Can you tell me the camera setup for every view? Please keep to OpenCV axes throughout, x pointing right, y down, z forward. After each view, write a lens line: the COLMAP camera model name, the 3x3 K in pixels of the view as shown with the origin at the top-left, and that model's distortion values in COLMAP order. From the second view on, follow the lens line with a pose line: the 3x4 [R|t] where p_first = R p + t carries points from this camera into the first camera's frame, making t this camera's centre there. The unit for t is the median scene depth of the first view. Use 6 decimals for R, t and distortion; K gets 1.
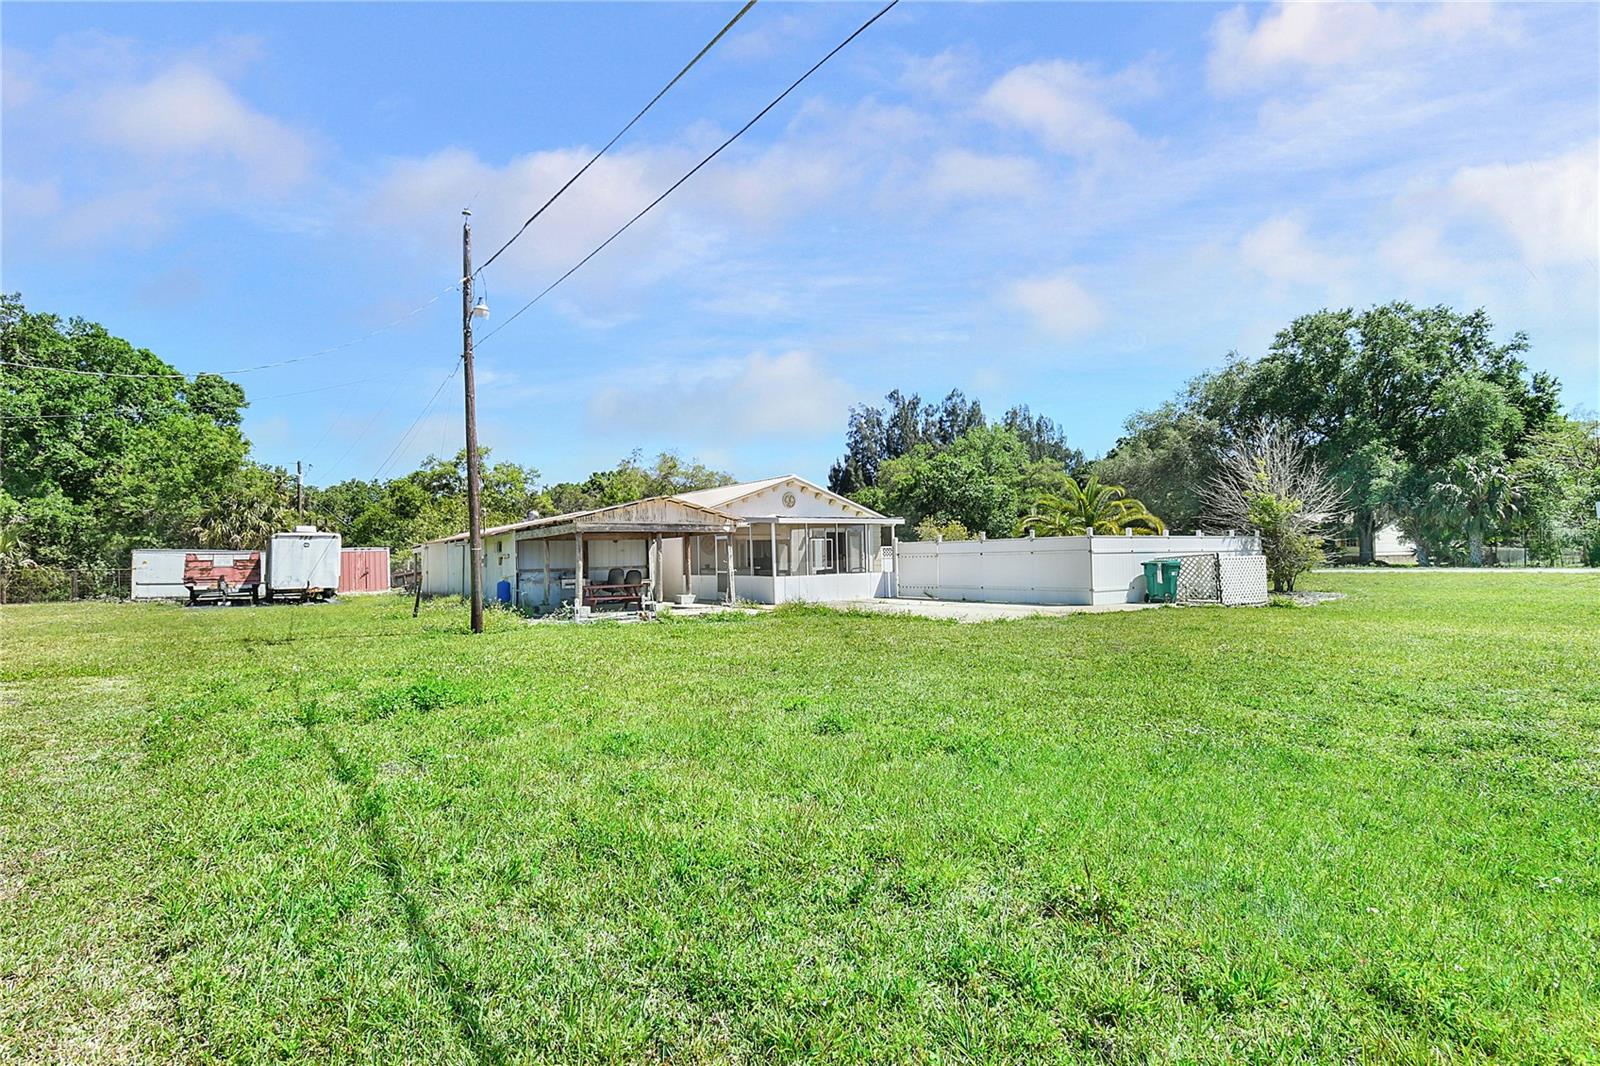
lens RADIAL K [[787.2, 0, 800.0], [0, 787.2, 533.0], [0, 0, 1]] dist [0.027499, -0.027986]
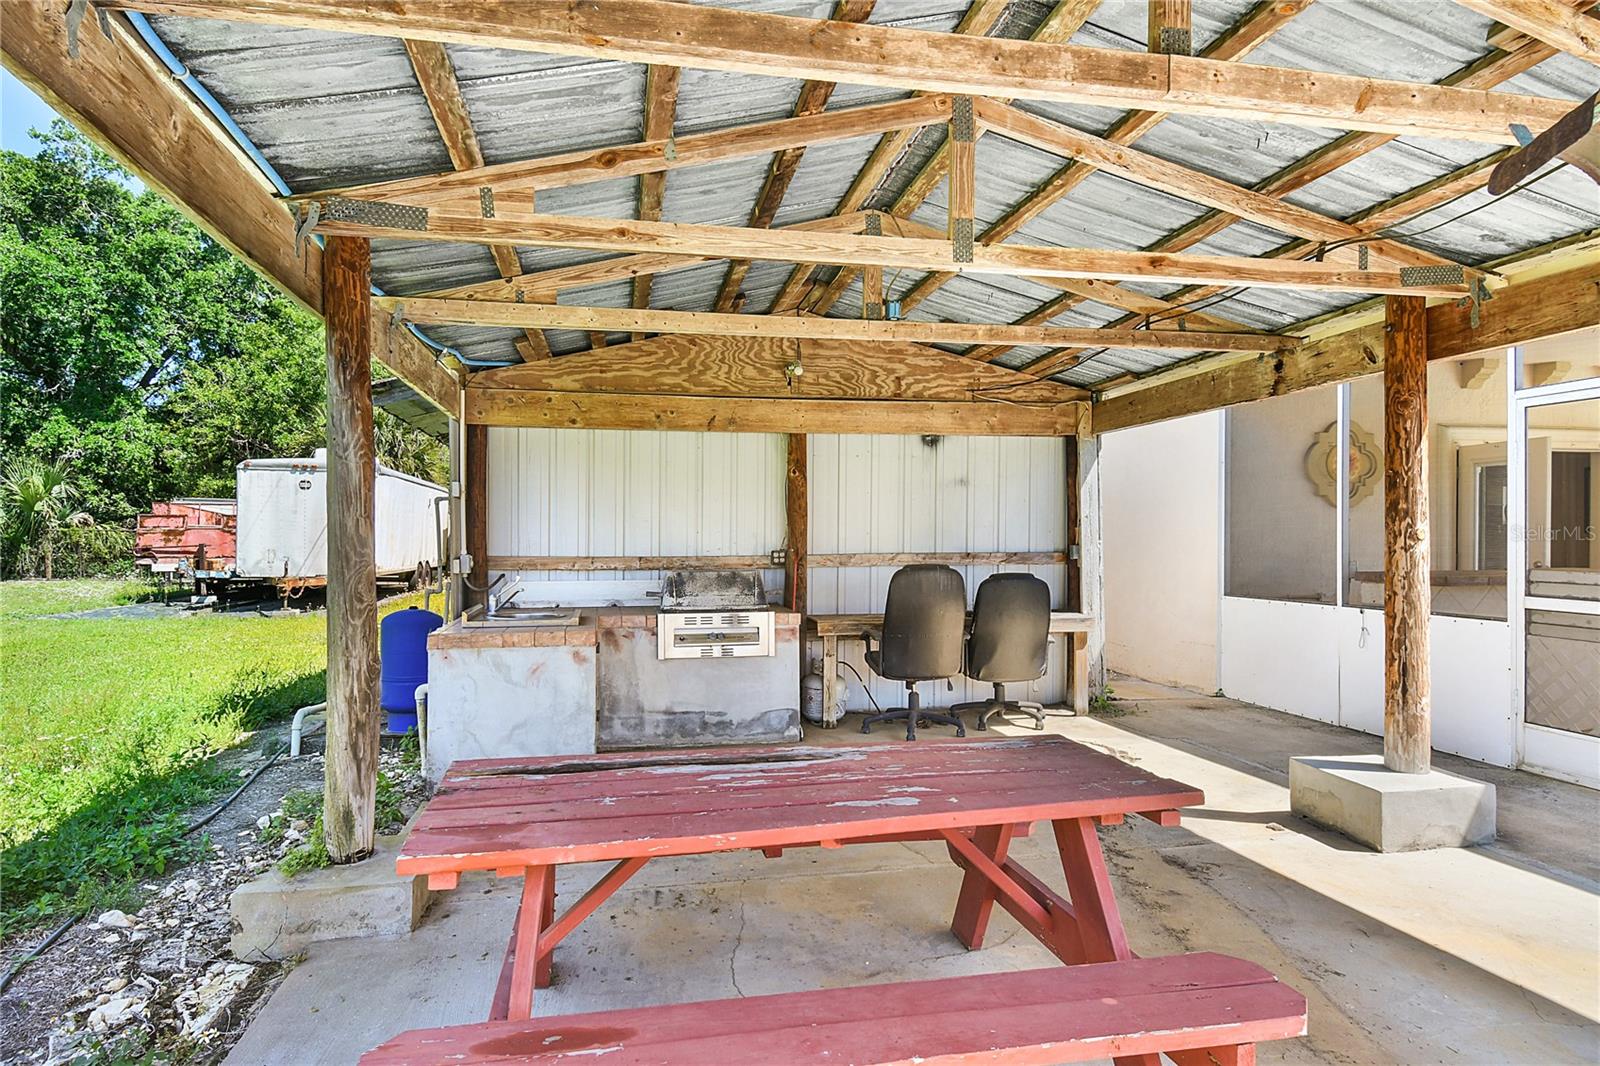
lens RADIAL K [[908.3, 0, 792.7], [0, 908.3, 535.3], [0, 0, 1]] dist [0.039923, -0.032406]
pose [[0.916036, 0.019257, -0.400635, -0.110471], [-0.004035, 0.999239, 0.038804, 0.018447], [0.401077, -0.033929, 0.915416, 0.497257]]
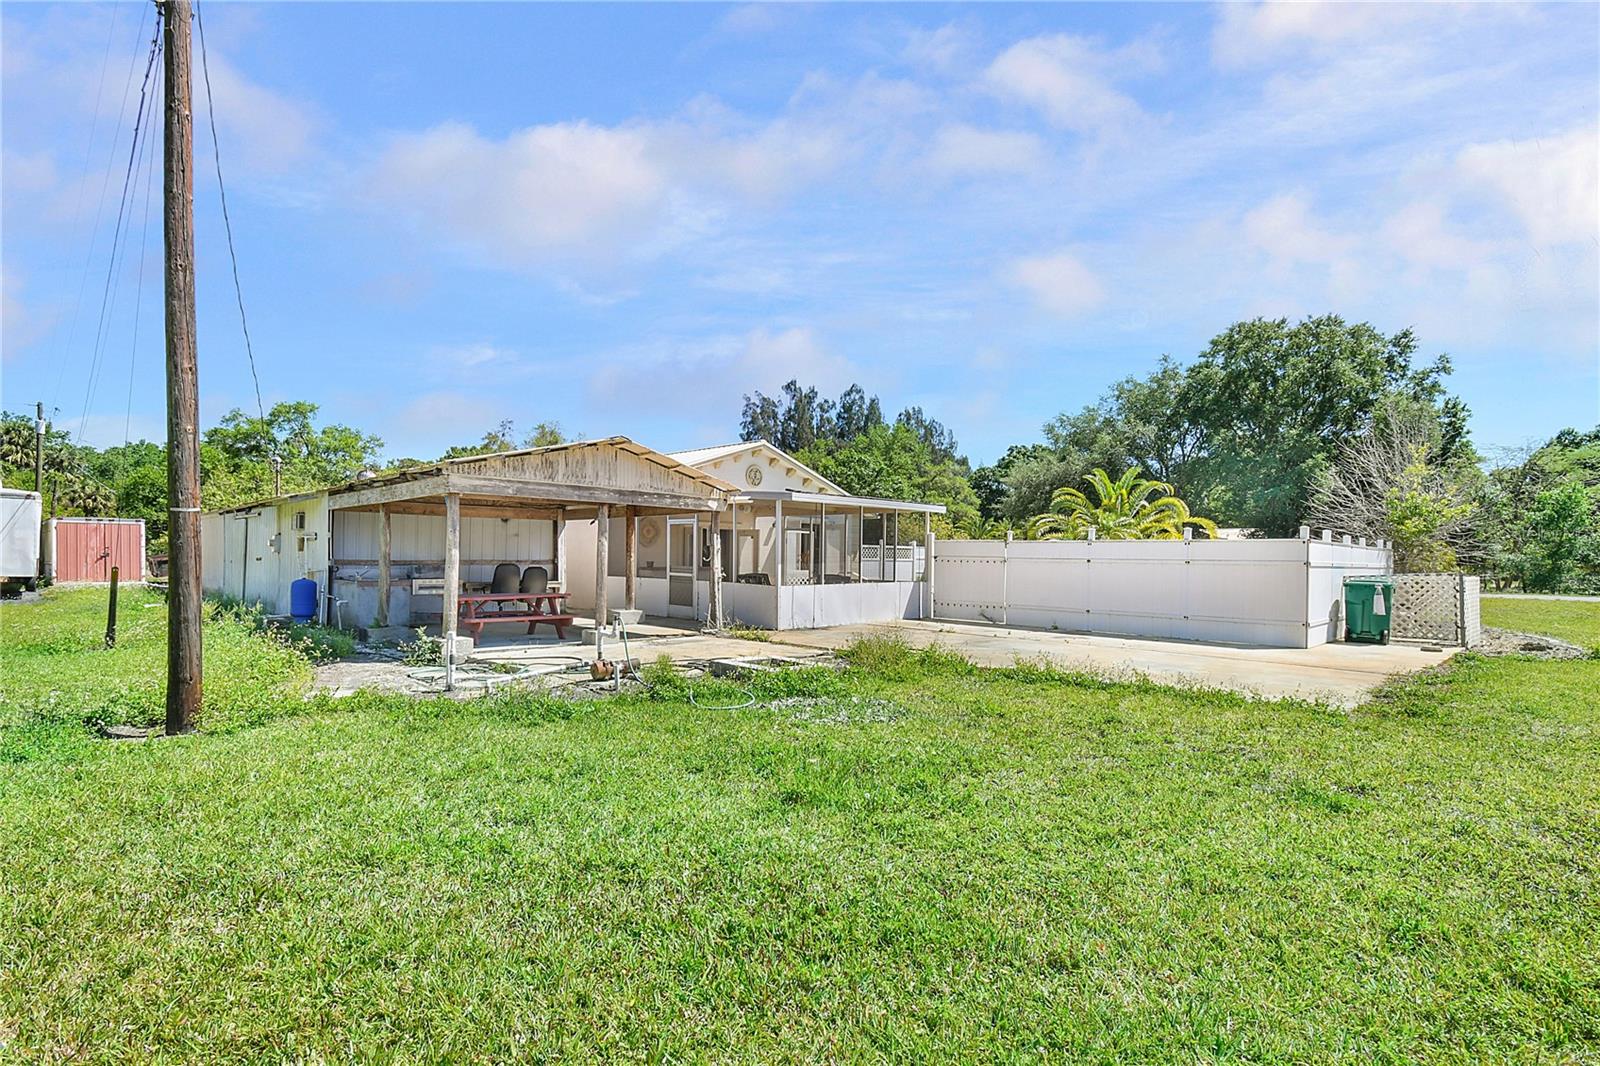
lens RADIAL K [[761.7, 0, 799.7], [0, 761.7, 561.8], [0, 0, 1]] dist [0.030927, -0.023487]
pose [[0.983332, 0.033943, 0.178624, -0.073184], [-0.040872, 0.998542, 0.035251, 0.008236], [-0.177167, -0.041965, 0.983286, 0.234171]]
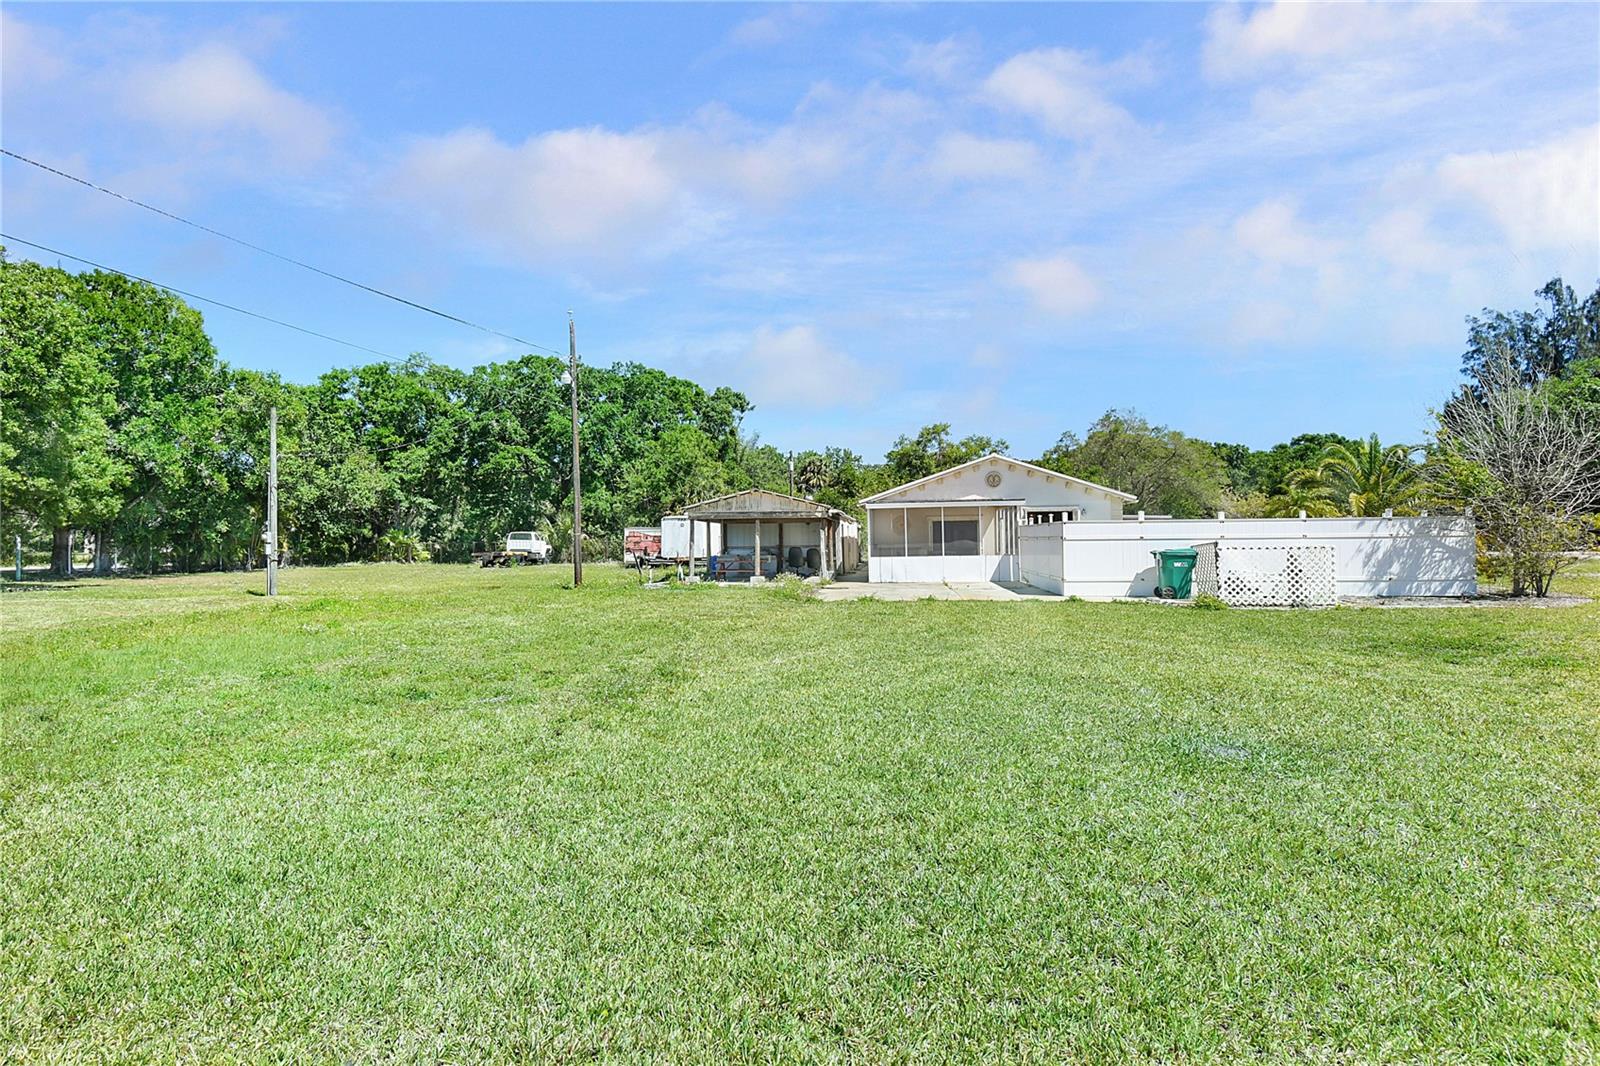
lens RADIAL K [[902.4, 0, 784.5], [0, 902.4, 522.2], [0, 0, 1]] dist [0.039249, -0.031020]
pose [[0.735774, -0.002615, -0.677222, 0.438178], [0.019274, 0.999668, 0.017080, -0.010721], [0.676952, -0.025619, 0.735581, -0.005916]]
